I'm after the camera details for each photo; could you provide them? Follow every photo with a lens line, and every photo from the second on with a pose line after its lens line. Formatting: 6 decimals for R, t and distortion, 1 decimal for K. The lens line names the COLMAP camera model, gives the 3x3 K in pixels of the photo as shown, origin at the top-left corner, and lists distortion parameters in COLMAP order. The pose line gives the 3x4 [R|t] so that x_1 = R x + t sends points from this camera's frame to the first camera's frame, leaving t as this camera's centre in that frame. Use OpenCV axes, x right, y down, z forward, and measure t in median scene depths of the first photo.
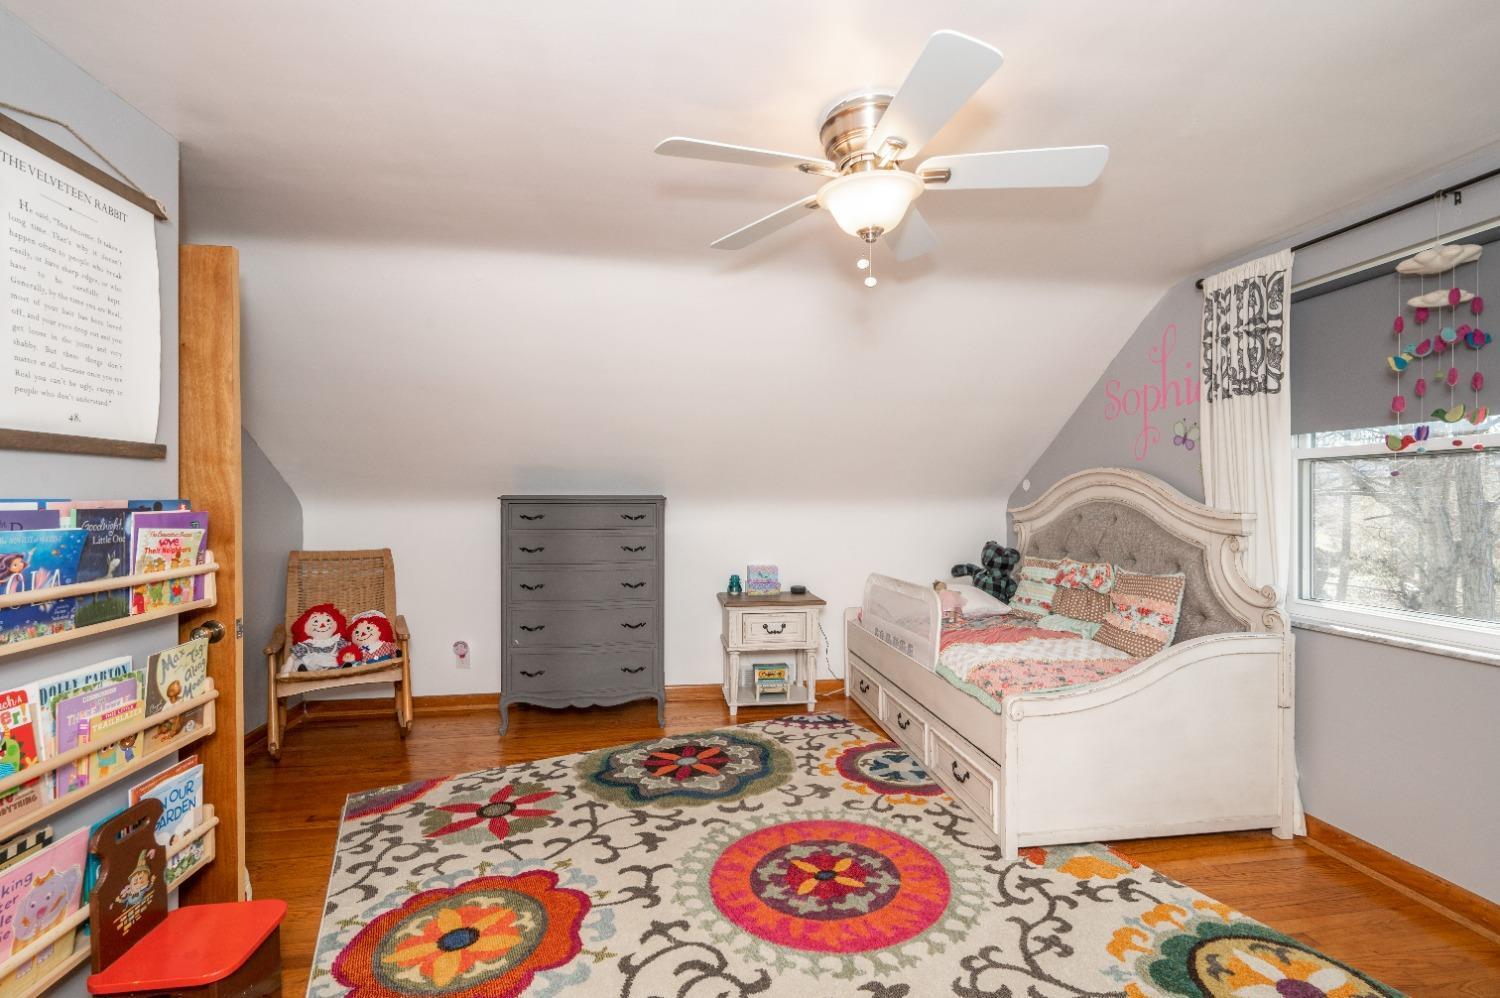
lens RADIAL K [[662.5, 0, 754.4], [0, 662.5, 493.2], [0, 0, 1]] dist [0.000061, 0.000113]
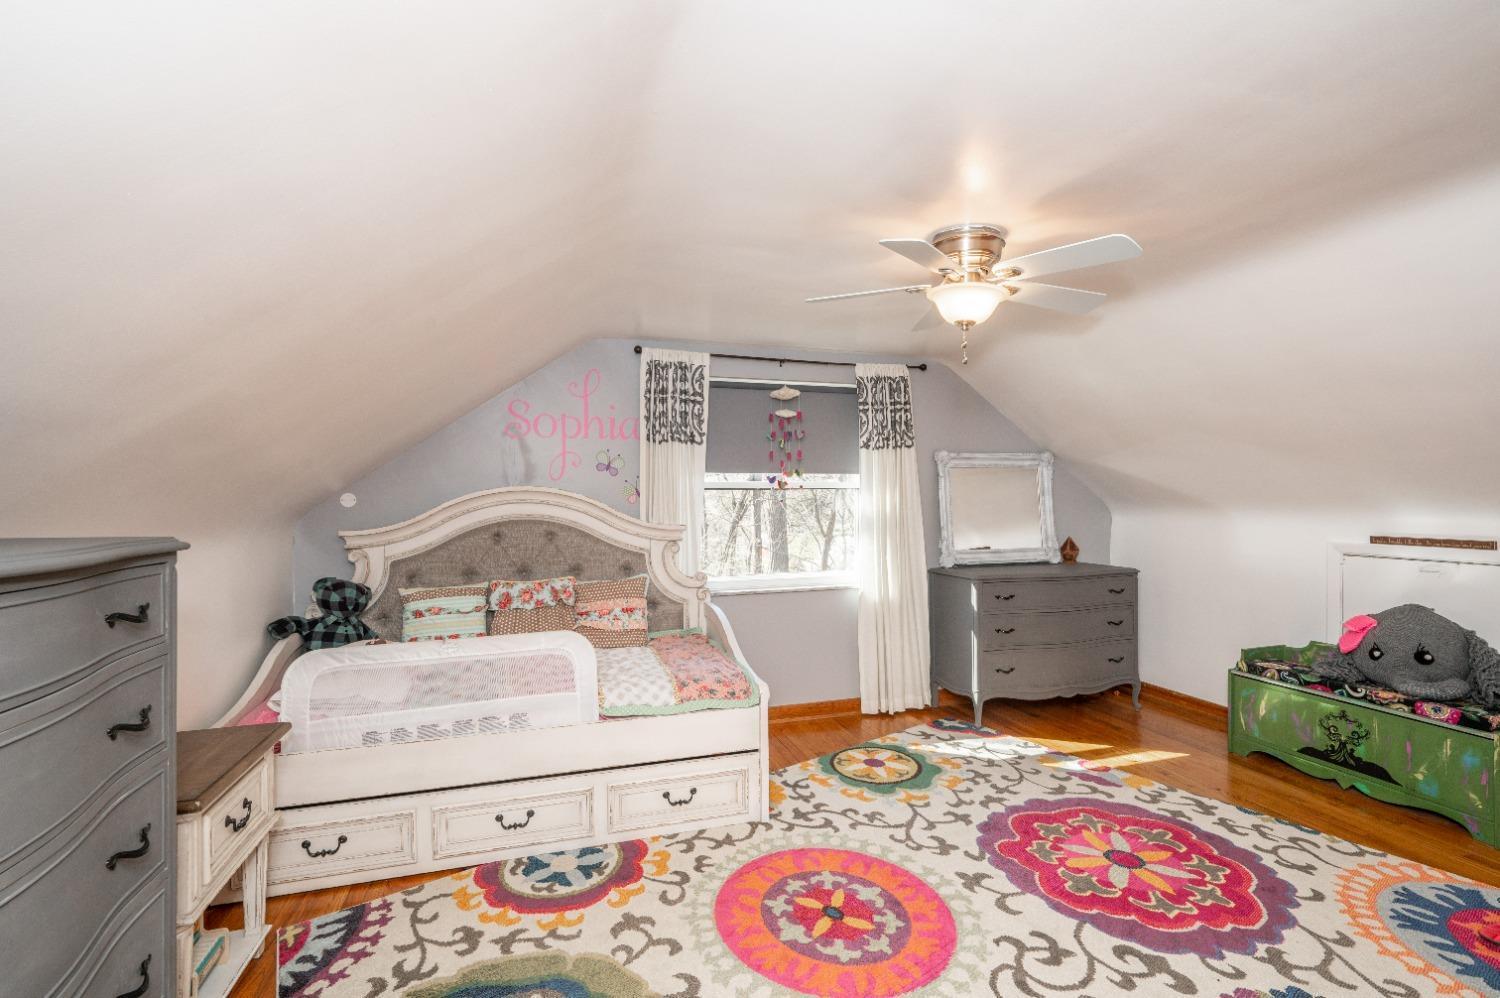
lens RADIAL K [[662.5, 0, 759.3], [0, 662.5, 496.2], [0, 0, 1]] dist [0.000061, 0.000113]
pose [[-0.161017, 0.018533, 0.986778, -0.676548], [0.000016, 0.999824, -0.018776, -0.004438], [-0.986952, -0.003008, -0.160988, 1.029914]]
